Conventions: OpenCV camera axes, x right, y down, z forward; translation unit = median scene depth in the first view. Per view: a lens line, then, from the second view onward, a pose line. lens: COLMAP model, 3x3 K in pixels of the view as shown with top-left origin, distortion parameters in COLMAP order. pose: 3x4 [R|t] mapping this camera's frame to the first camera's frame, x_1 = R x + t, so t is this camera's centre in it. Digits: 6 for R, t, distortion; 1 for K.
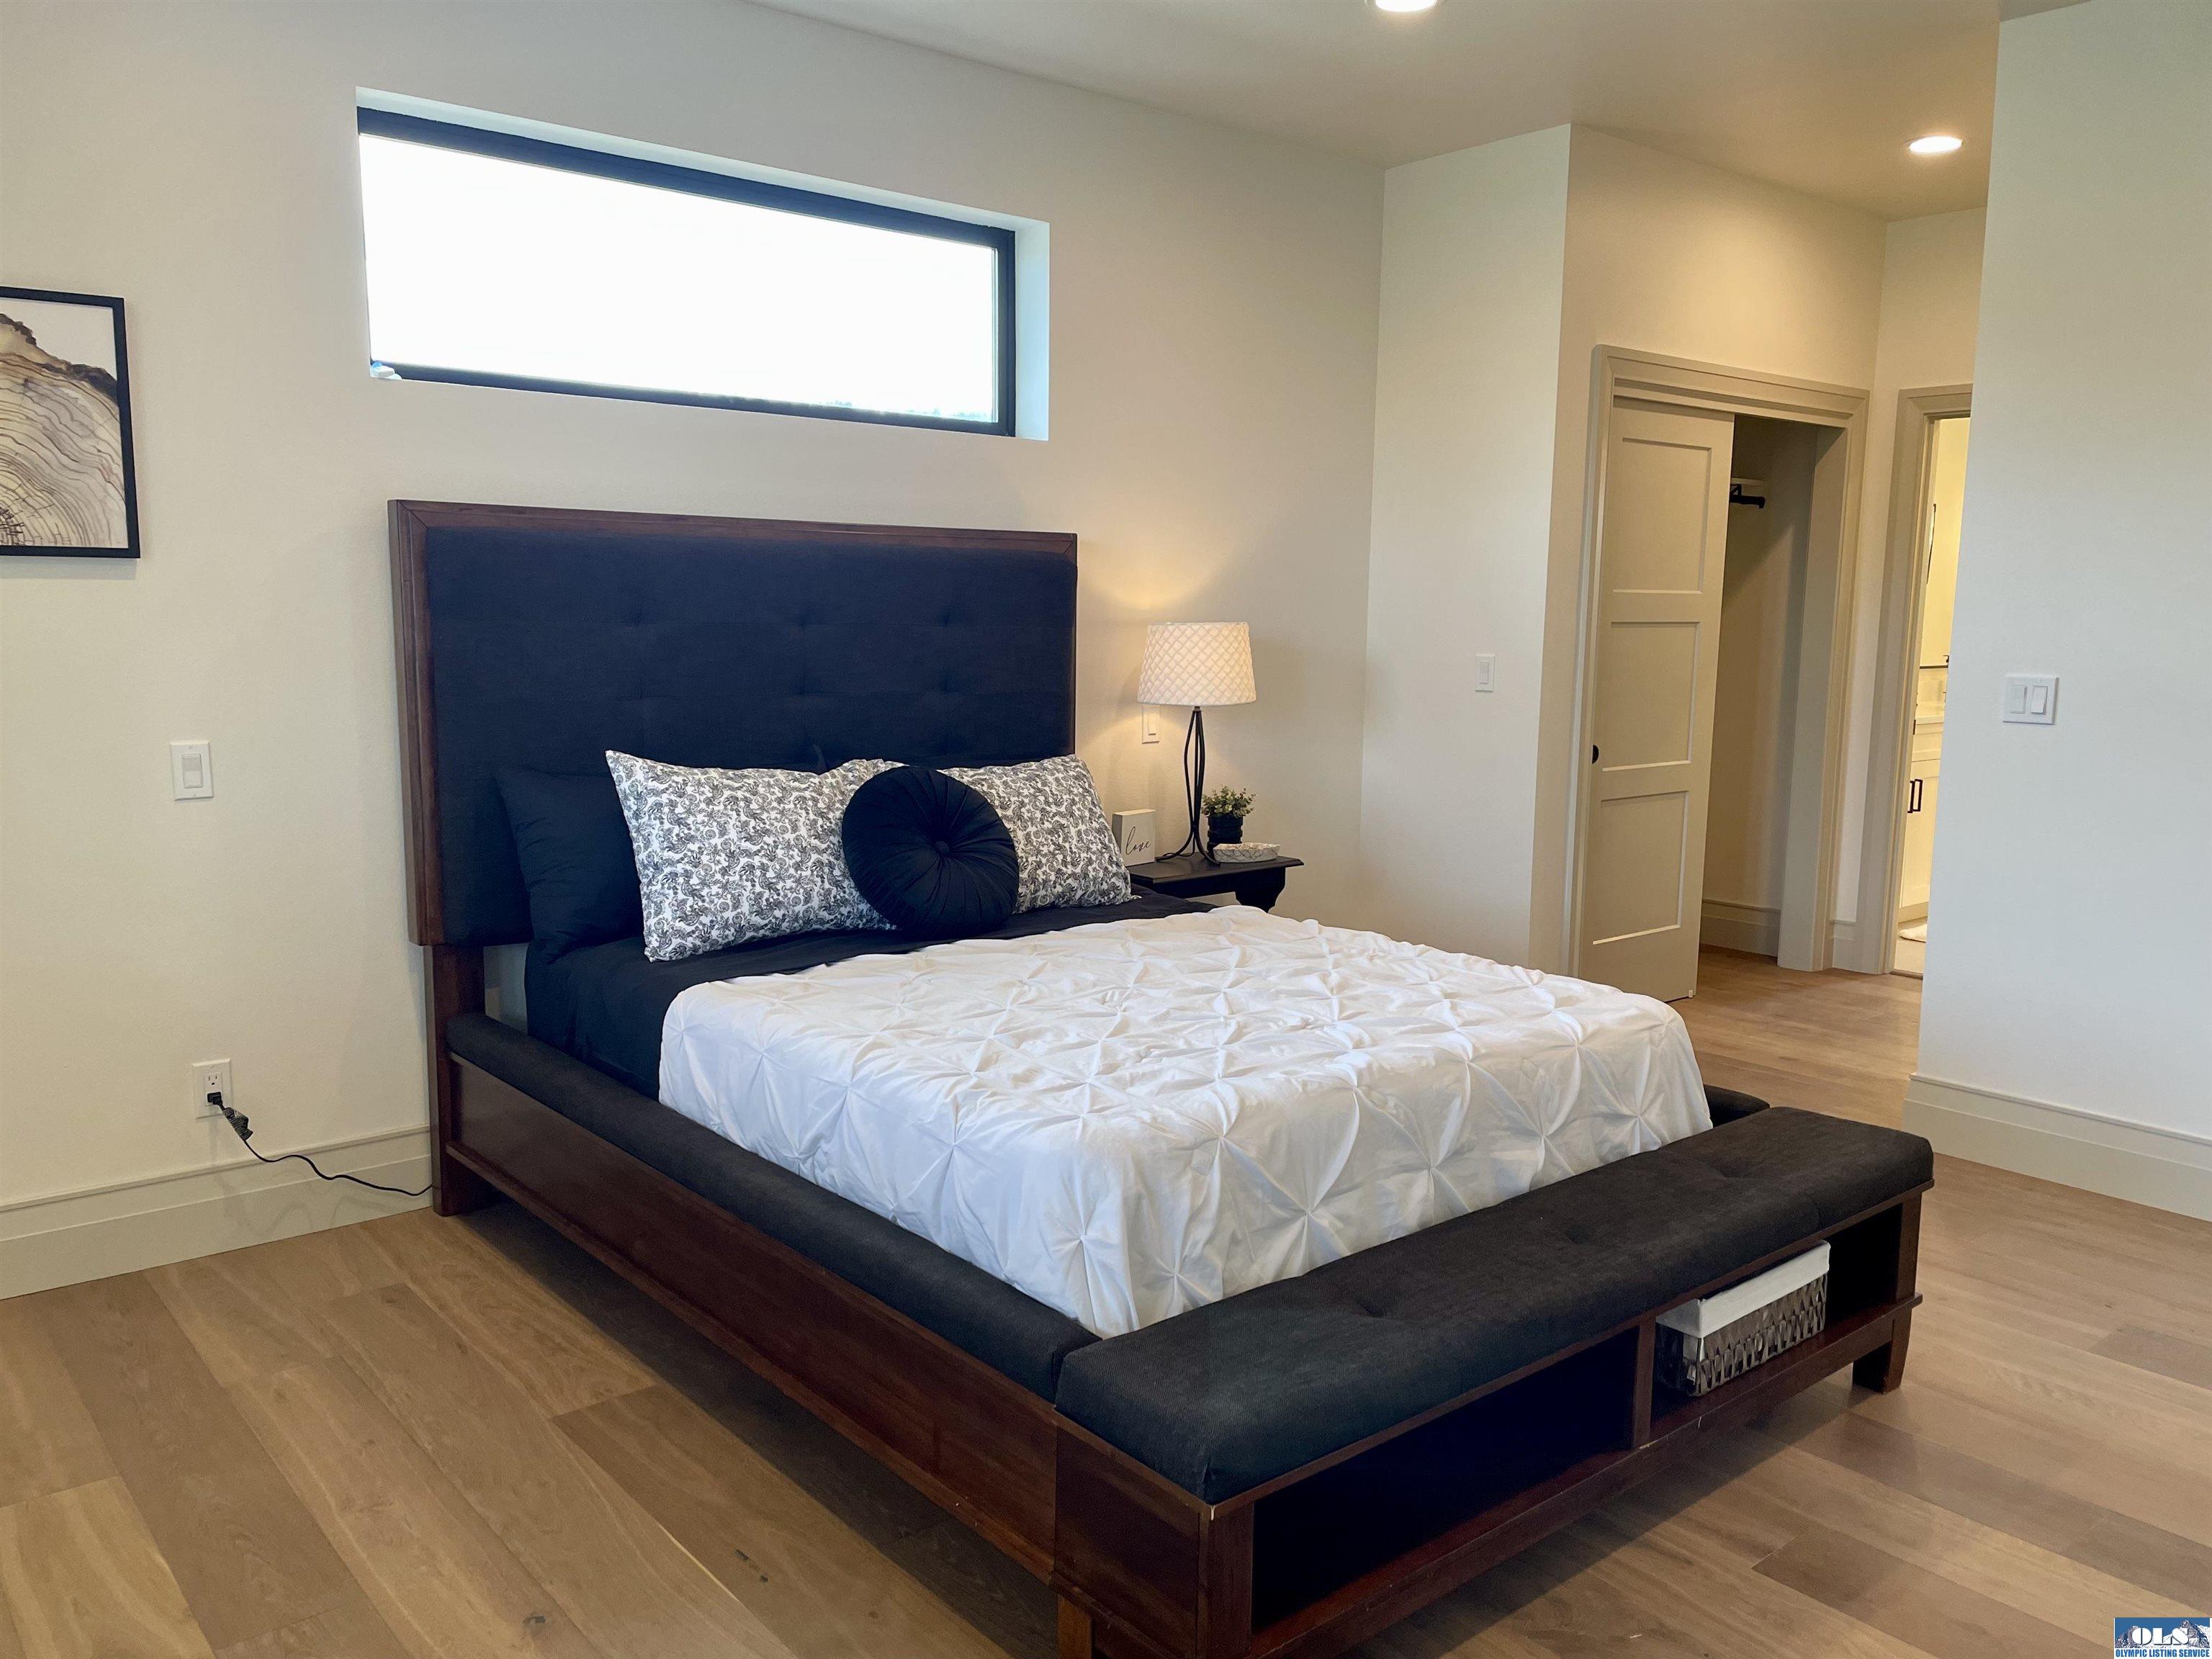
lens RADIAL K [[1665.3, 0, 1094.9], [0, 1665.3, 832.9], [0, 0, 1]] dist [0.105353, -0.153314]
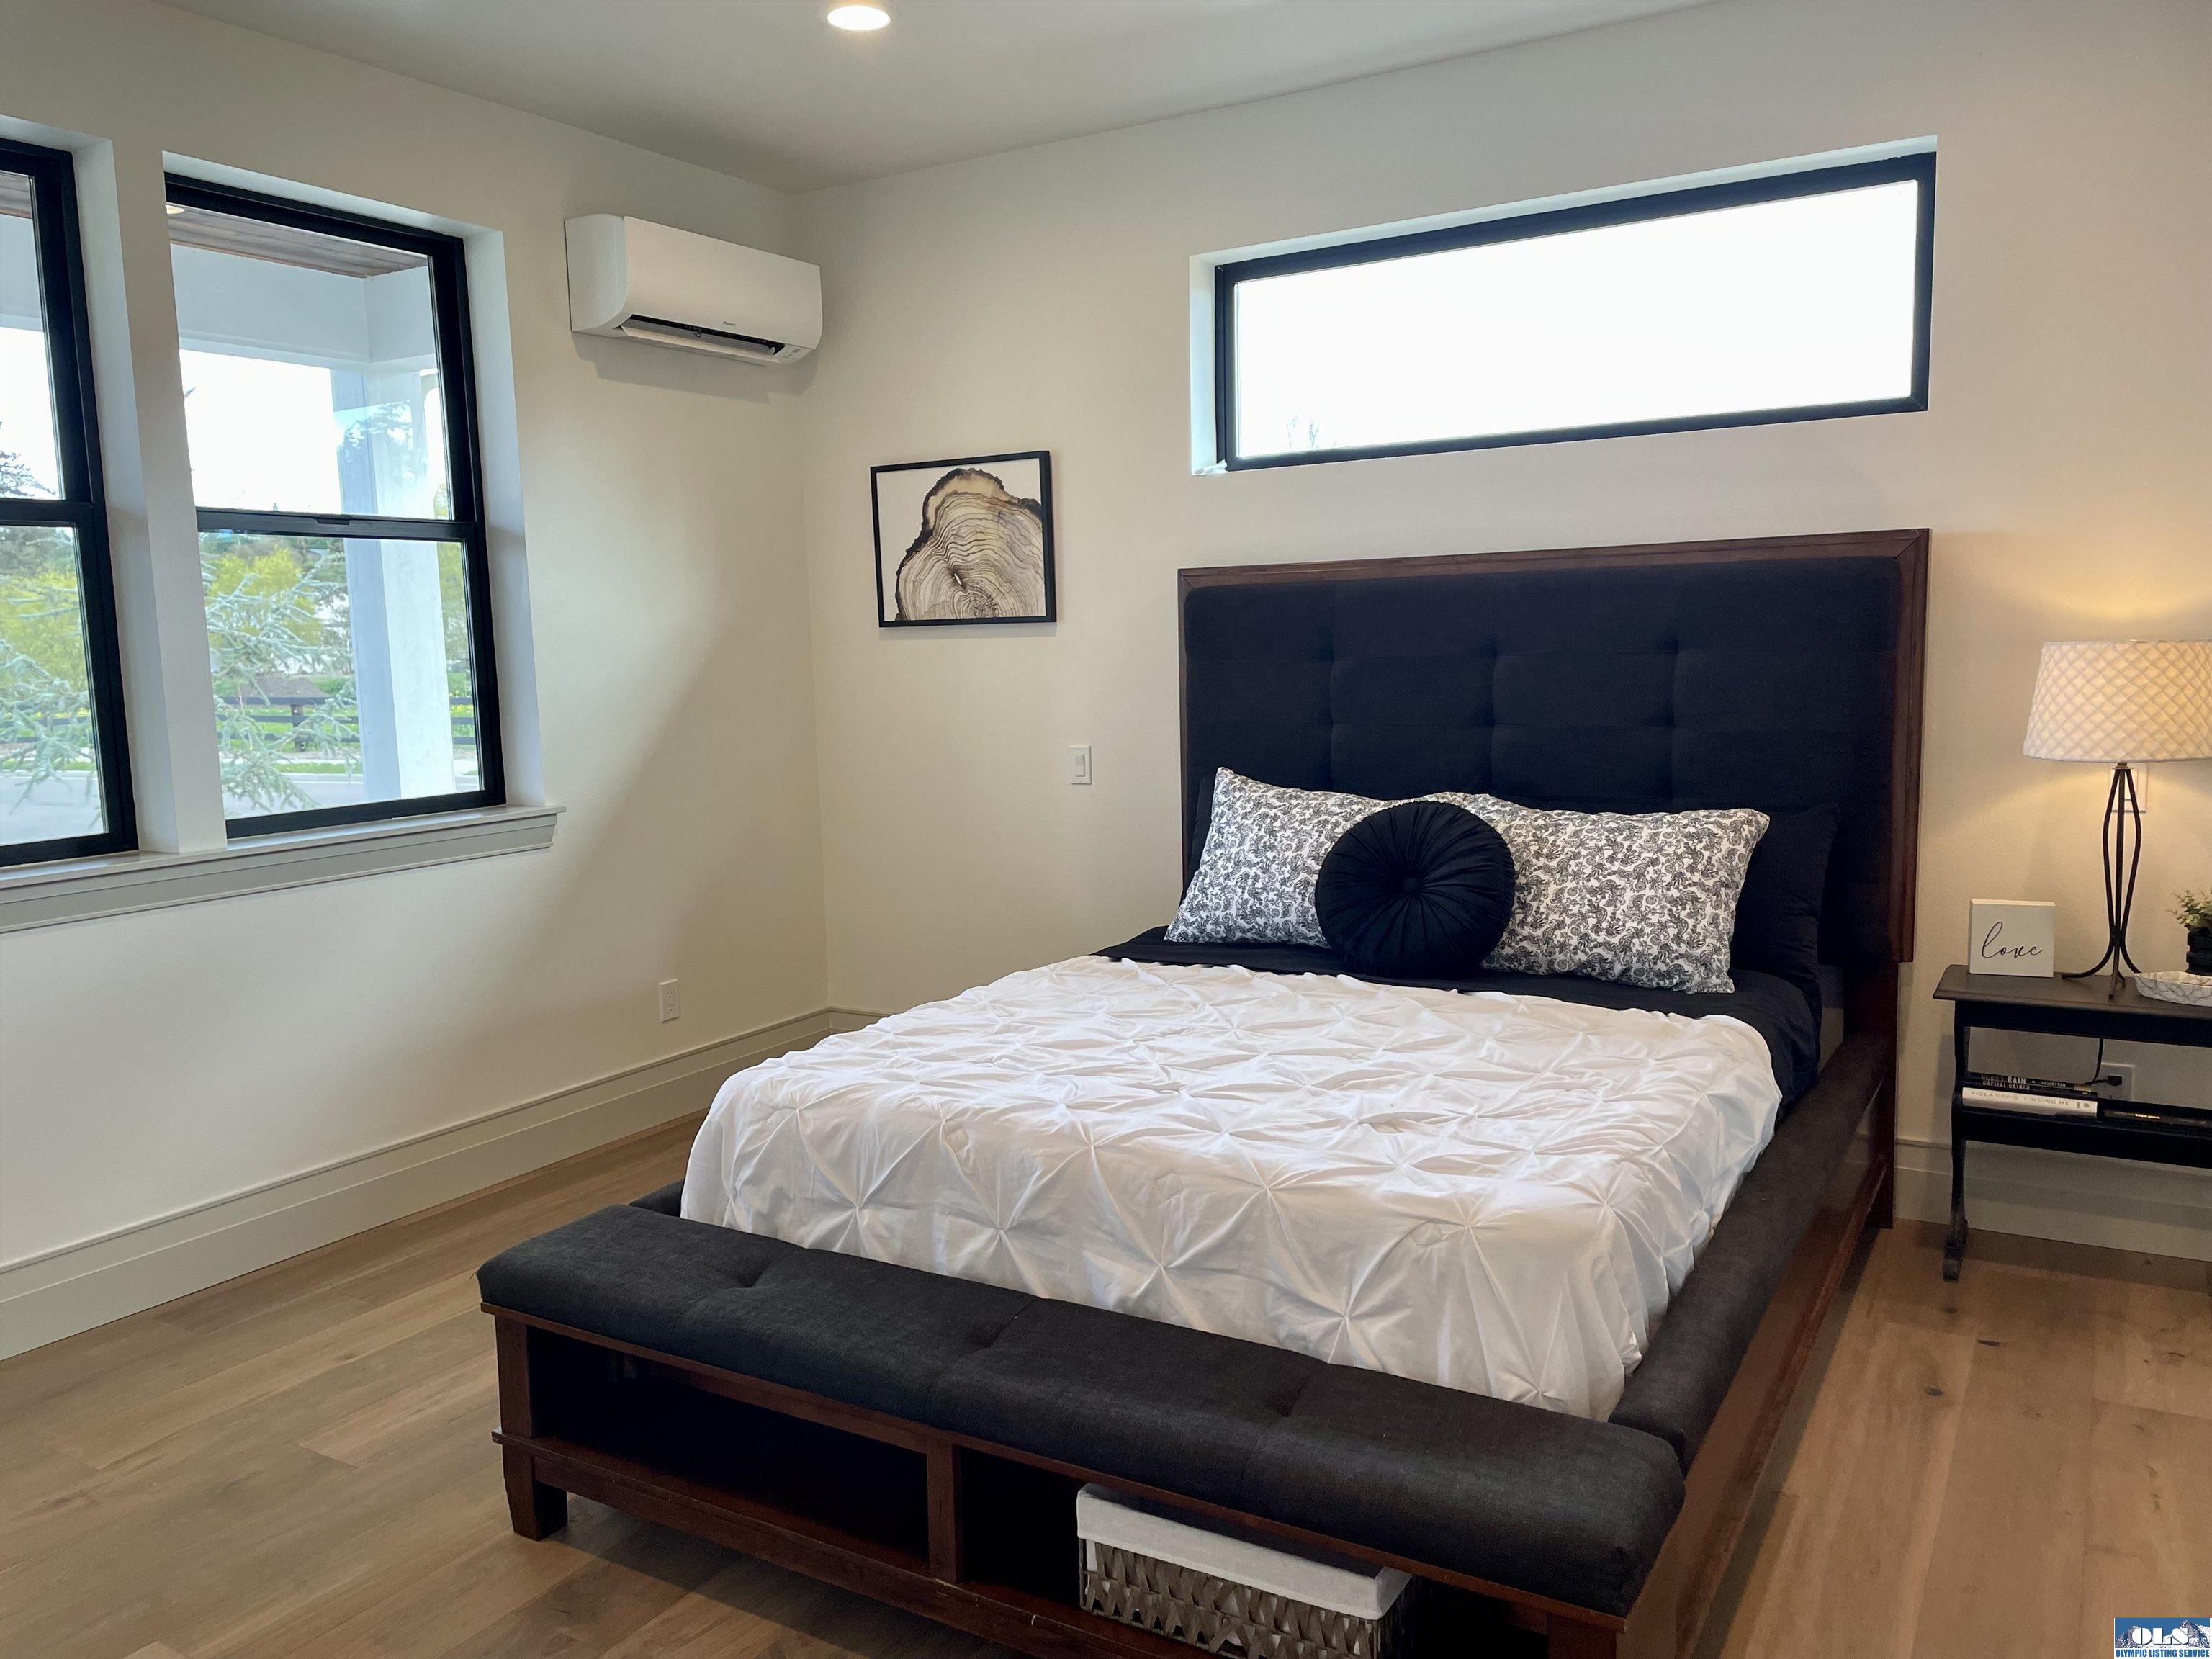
lens RADIAL K [[1665.3, 0, 1094.9], [0, 1665.3, 832.9], [0, 0, 1]] dist [0.105353, -0.153314]
pose [[0.321520, 0.092110, -0.942412, 0.820370], [-0.099315, 0.993049, 0.063176, -0.069426], [0.941680, 0.073283, 0.328433, 0.532752]]
